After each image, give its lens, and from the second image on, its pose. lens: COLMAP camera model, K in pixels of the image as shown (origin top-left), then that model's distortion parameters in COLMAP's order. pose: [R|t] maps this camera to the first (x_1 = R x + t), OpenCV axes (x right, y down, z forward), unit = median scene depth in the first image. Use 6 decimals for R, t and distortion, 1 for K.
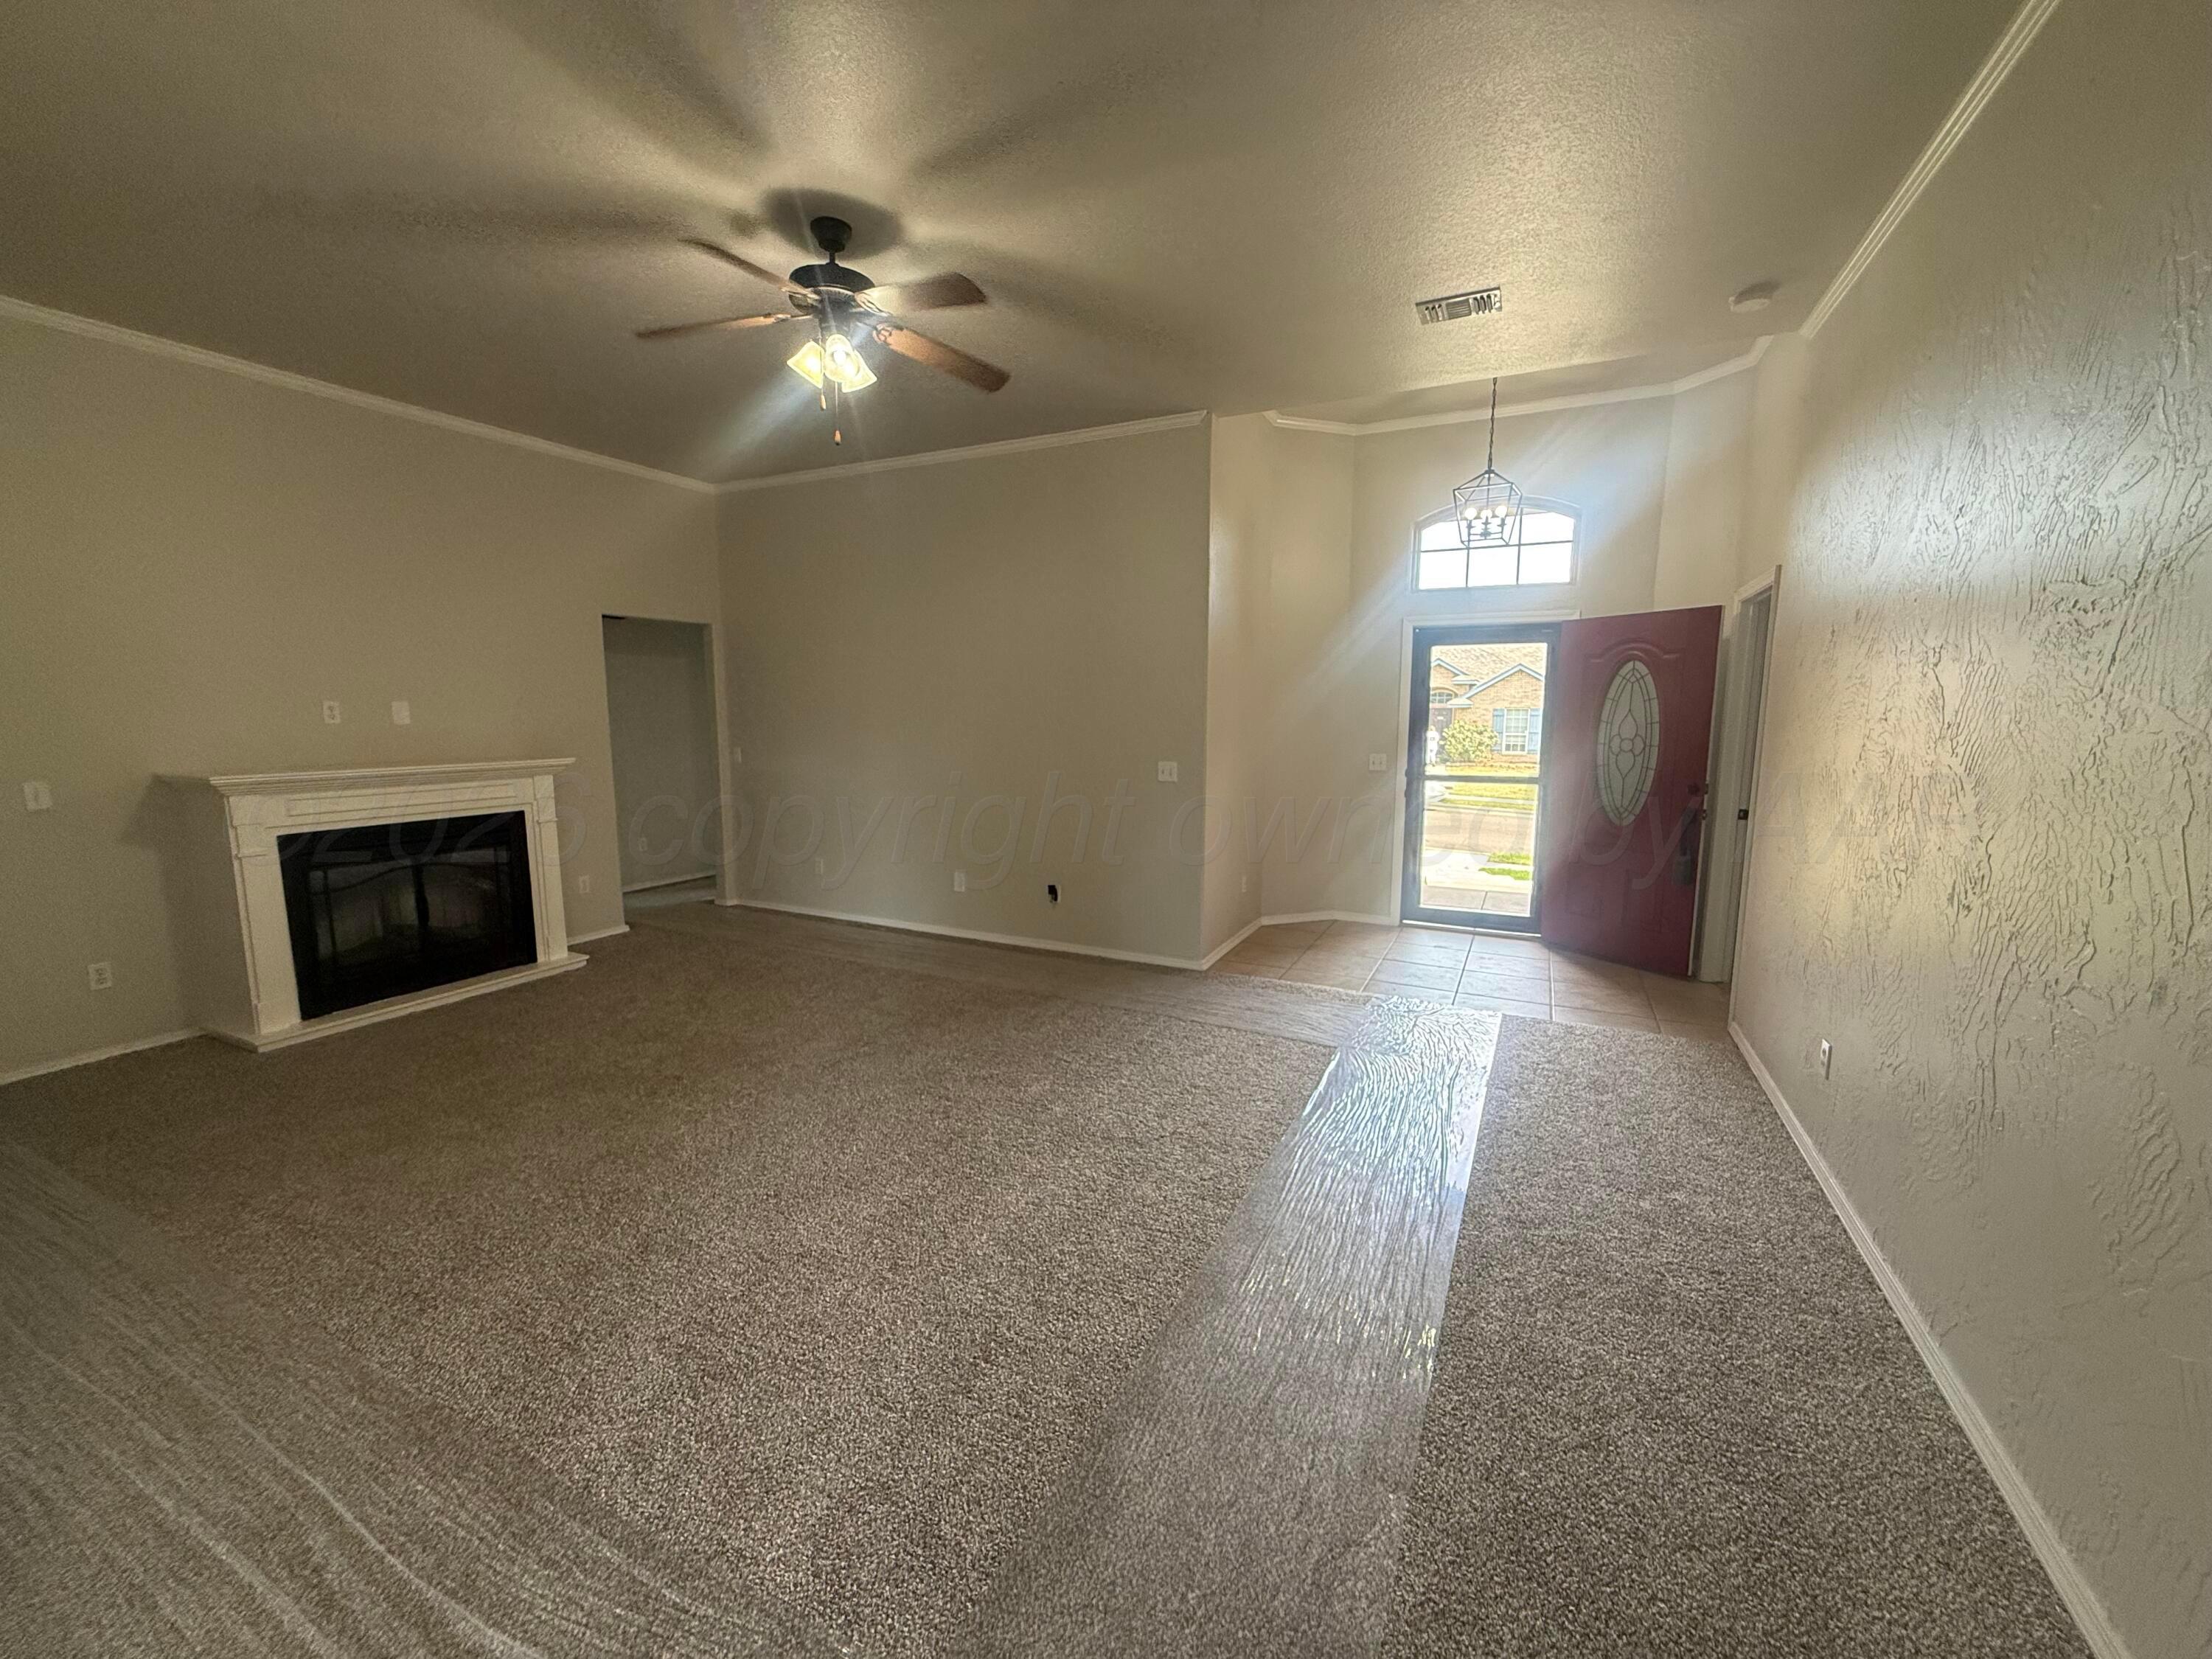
lens RADIAL K [[879.5, 0, 1100.2], [0, 879.5, 829.0], [0, 0, 1]] dist [-0.002894, 0.001081]
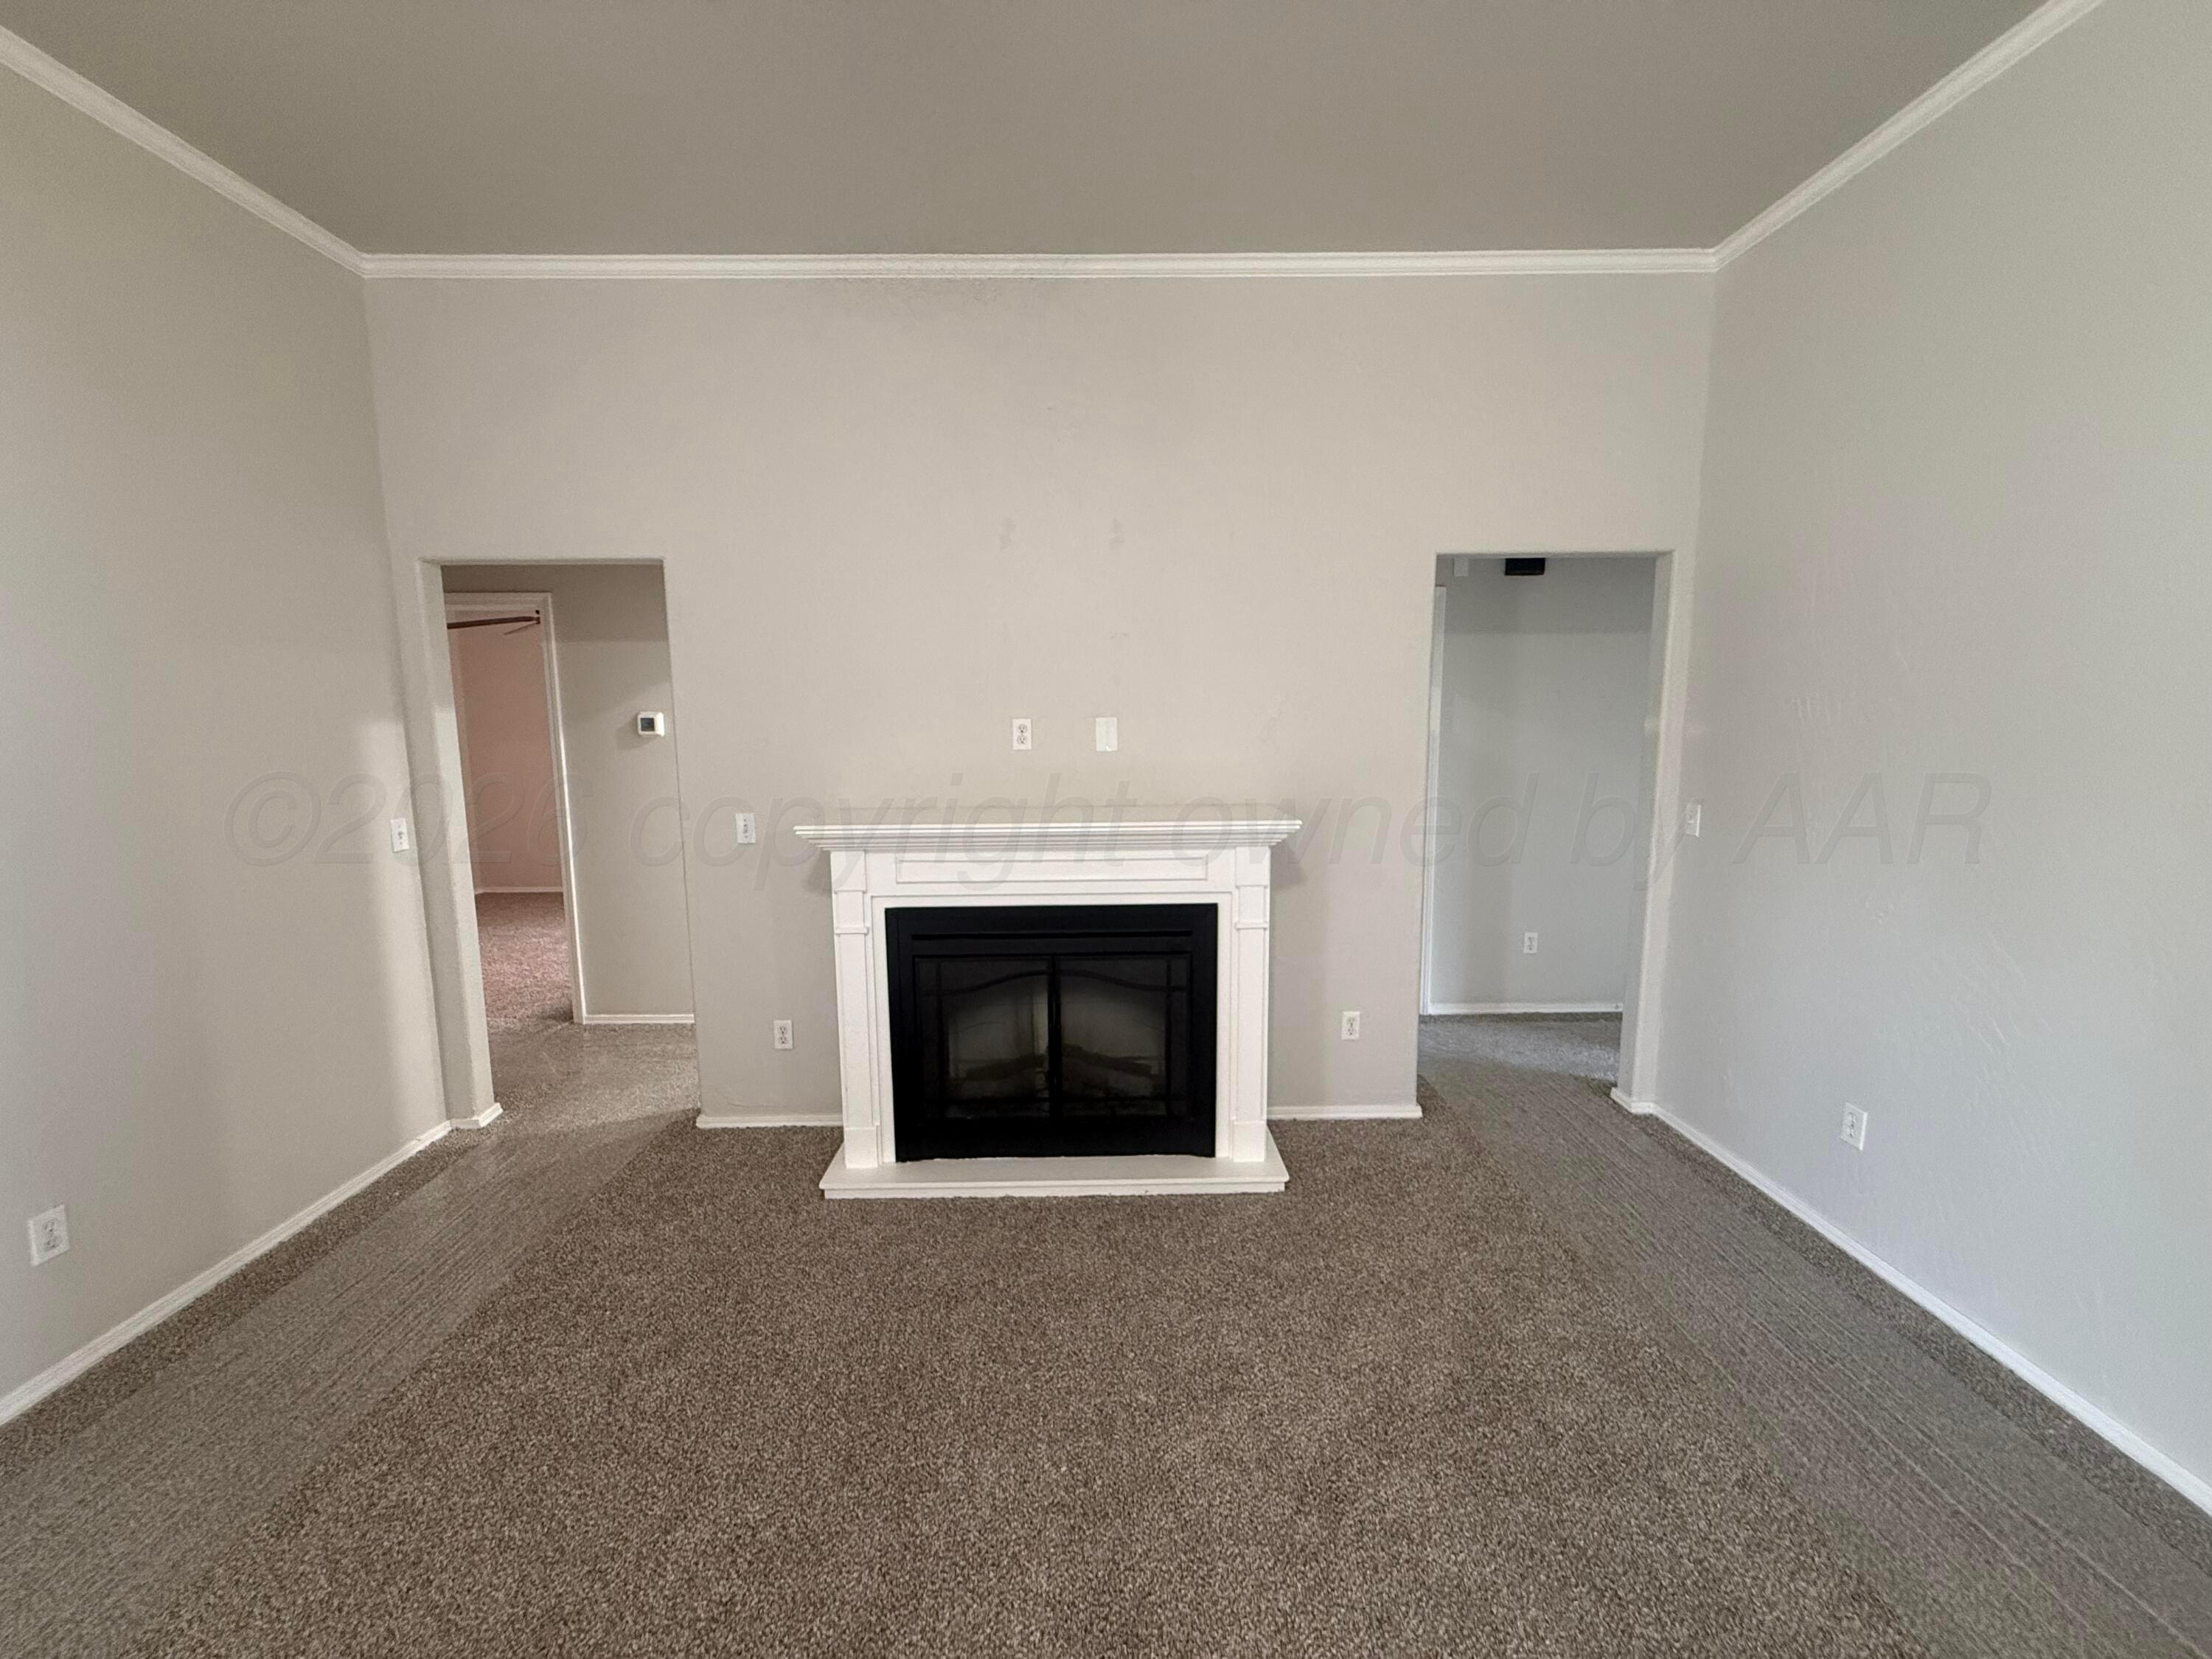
lens RADIAL K [[879.5, 0, 1104.7], [0, 879.5, 827.3], [0, 0, 1]] dist [-0.002894, 0.001081]
pose [[0.456242, 0.107953, -0.883283, -0.185107], [-0.112012, 0.991686, 0.063344, -0.102888], [0.882777, 0.070038, 0.464541, 0.678229]]
